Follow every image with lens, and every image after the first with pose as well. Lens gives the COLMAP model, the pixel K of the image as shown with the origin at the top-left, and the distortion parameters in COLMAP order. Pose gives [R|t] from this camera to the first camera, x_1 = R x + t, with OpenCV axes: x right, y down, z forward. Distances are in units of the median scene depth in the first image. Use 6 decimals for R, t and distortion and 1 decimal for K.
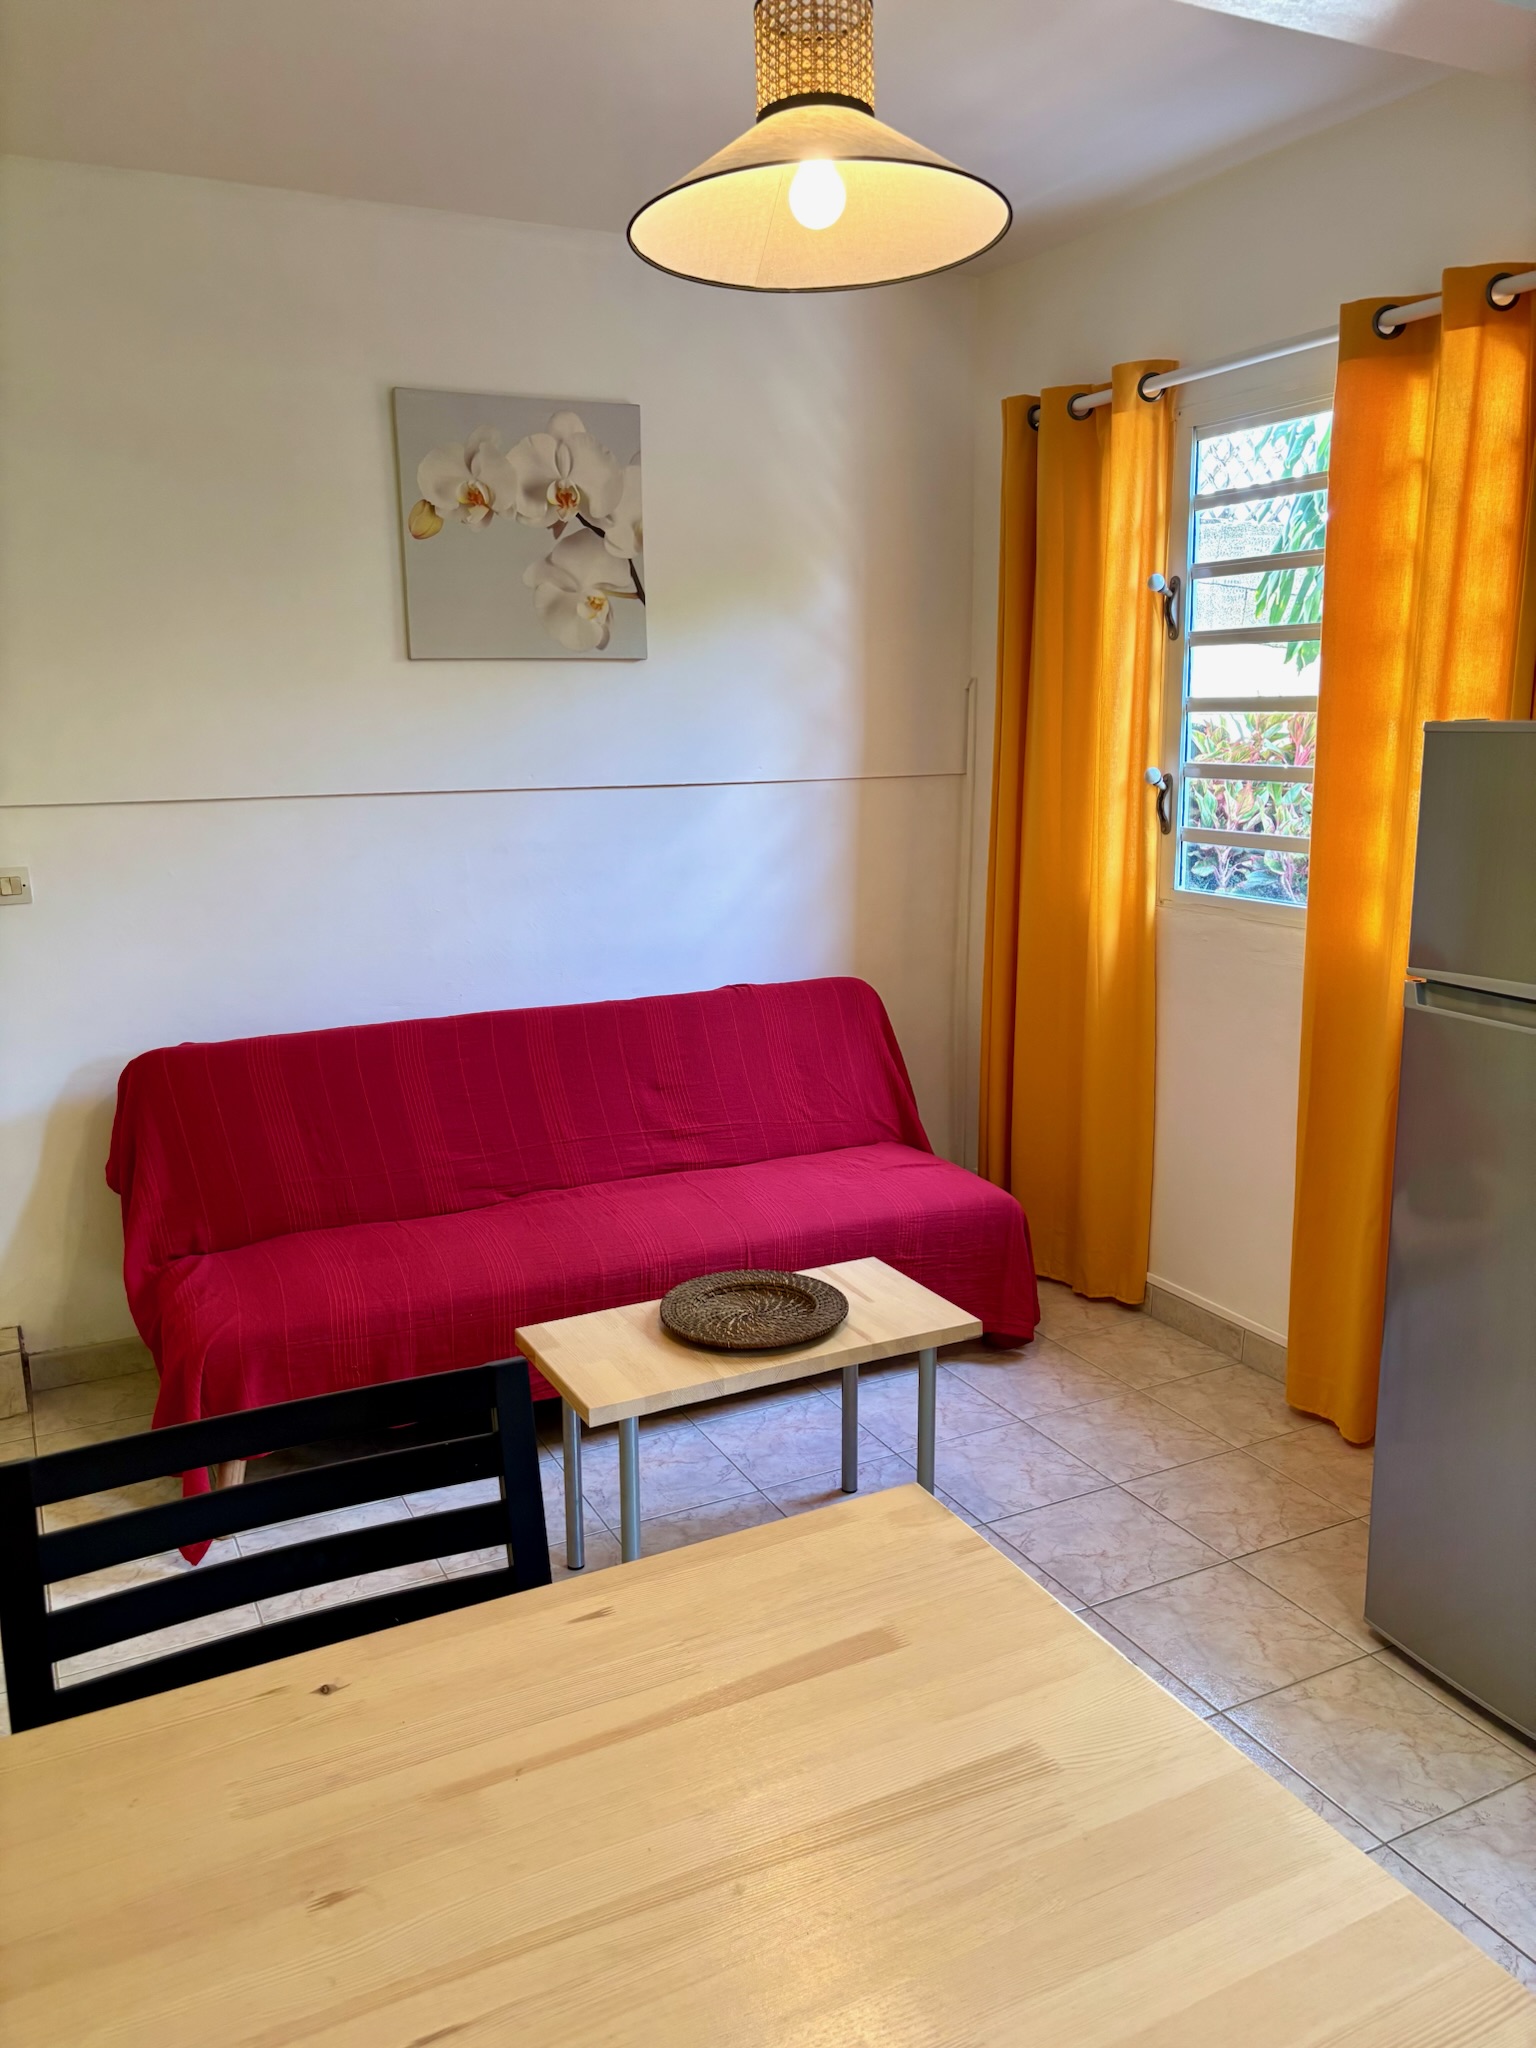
lens RADIAL K [[1558.5, 0, 768.0], [0, 1558.5, 1024.0], [0, 0, 1]] dist [0.047734, -0.001603]
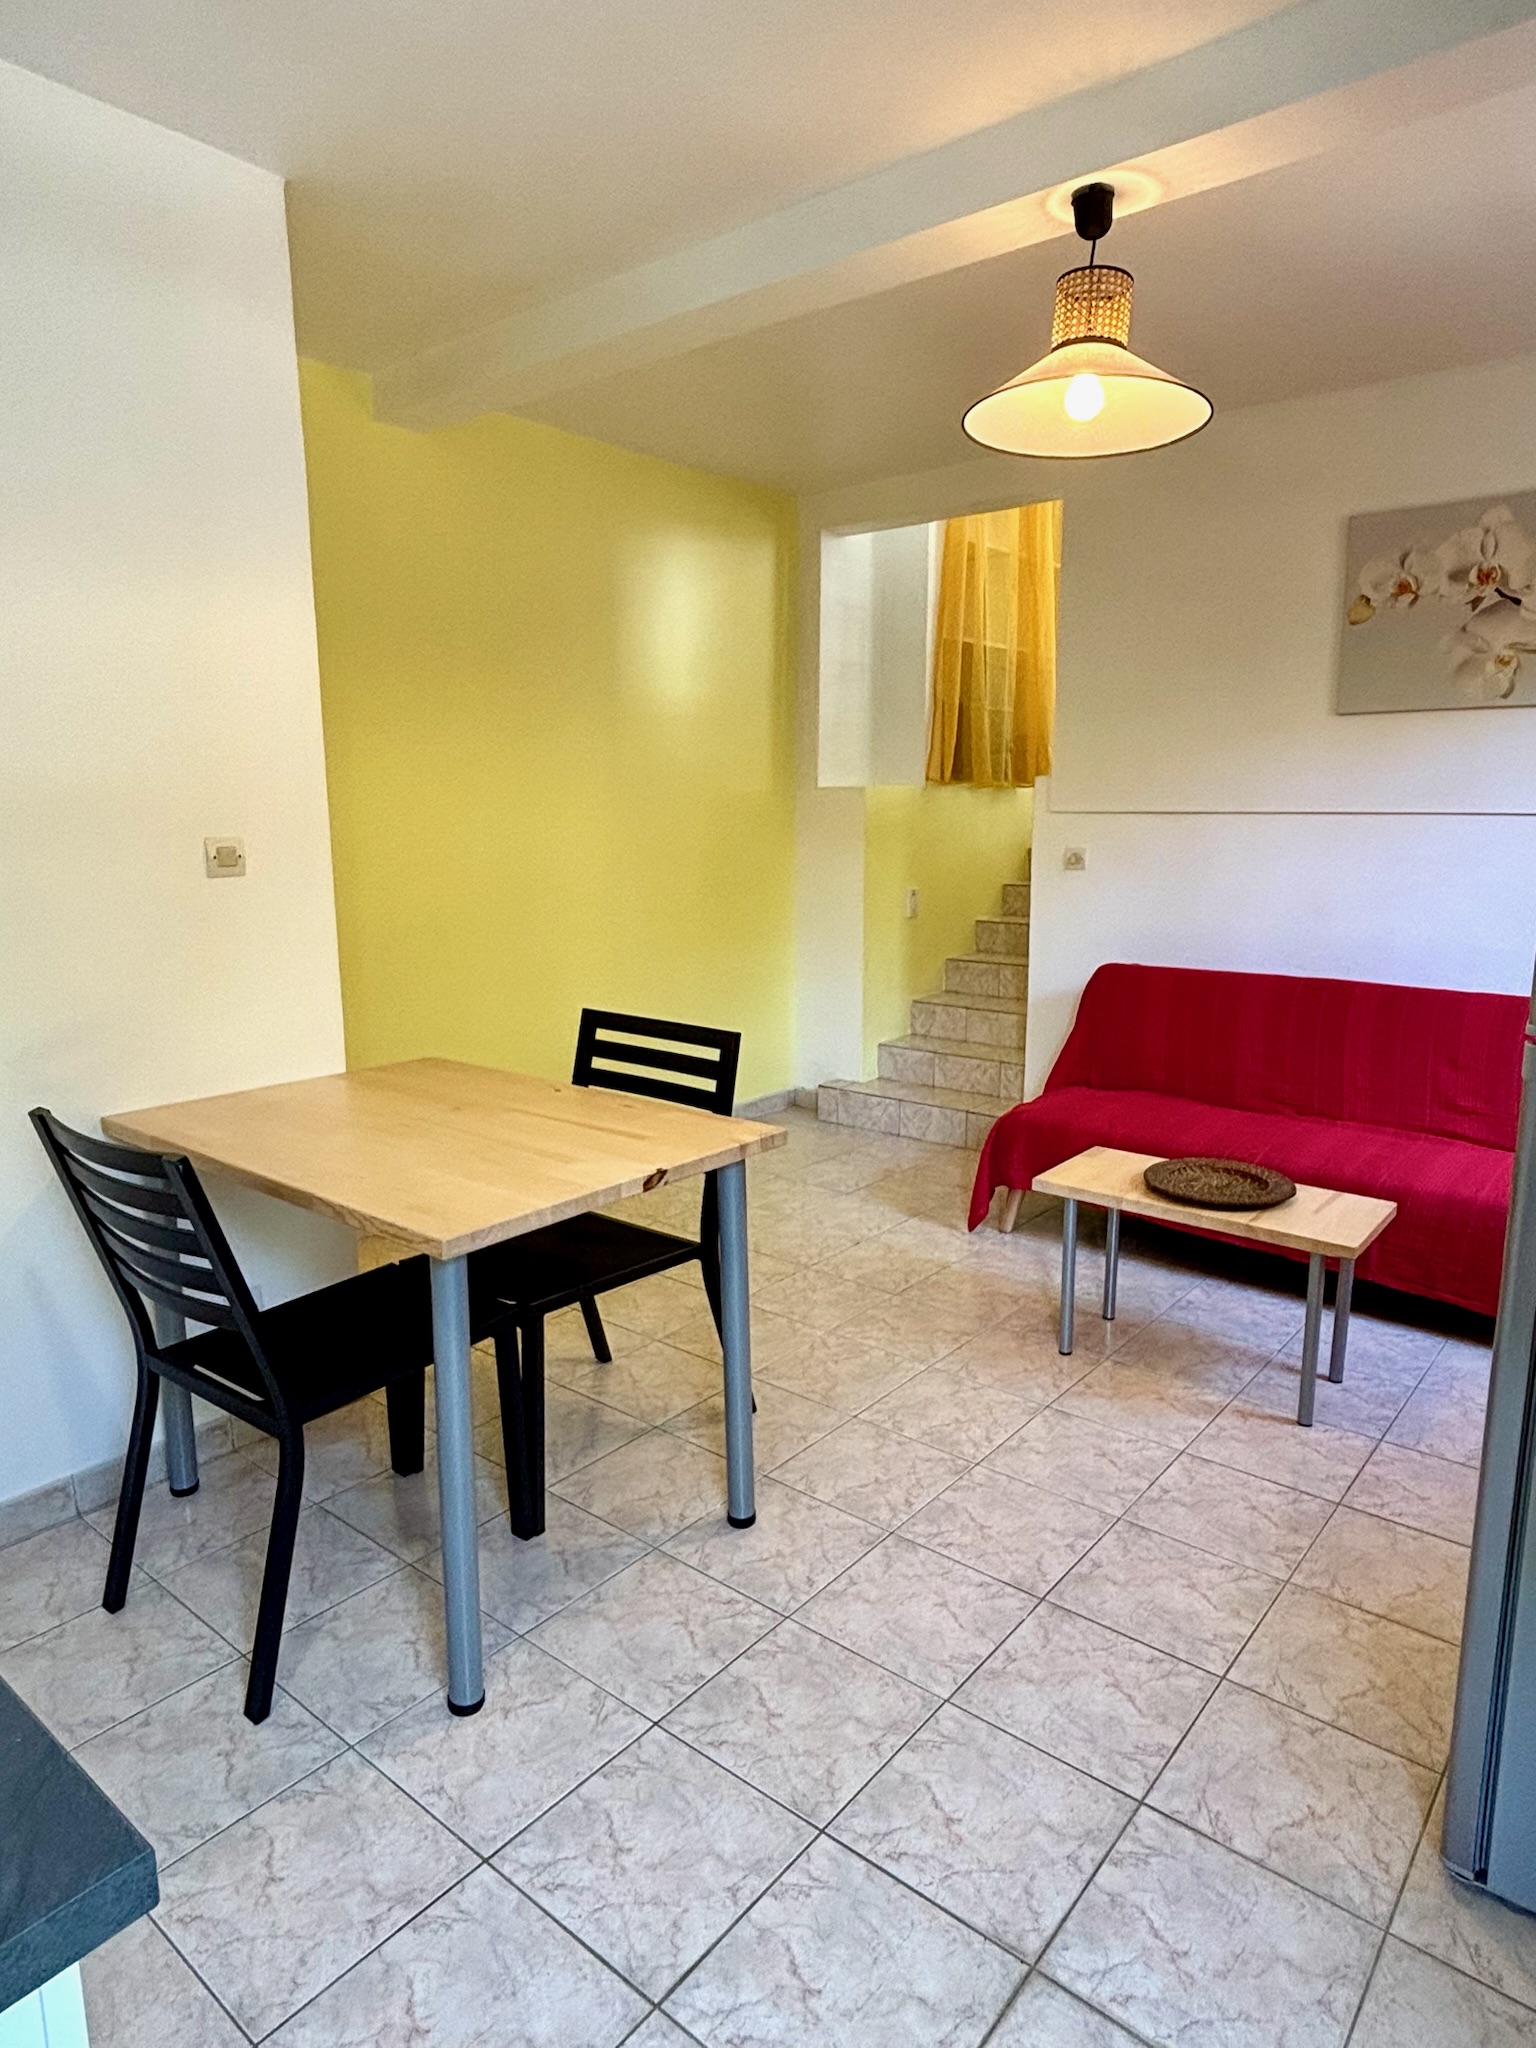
lens RADIAL K [[1241.8, 0, 768.0], [0, 1241.8, 1024.0], [0, 0, 1]] dist [-0.004424, -0.001663]
pose [[0.397768, 0.178842, -0.899887, 0.584531], [-0.194414, 0.974975, 0.107830, 0.007106], [0.896651, 0.132059, 0.422583, 0.144320]]
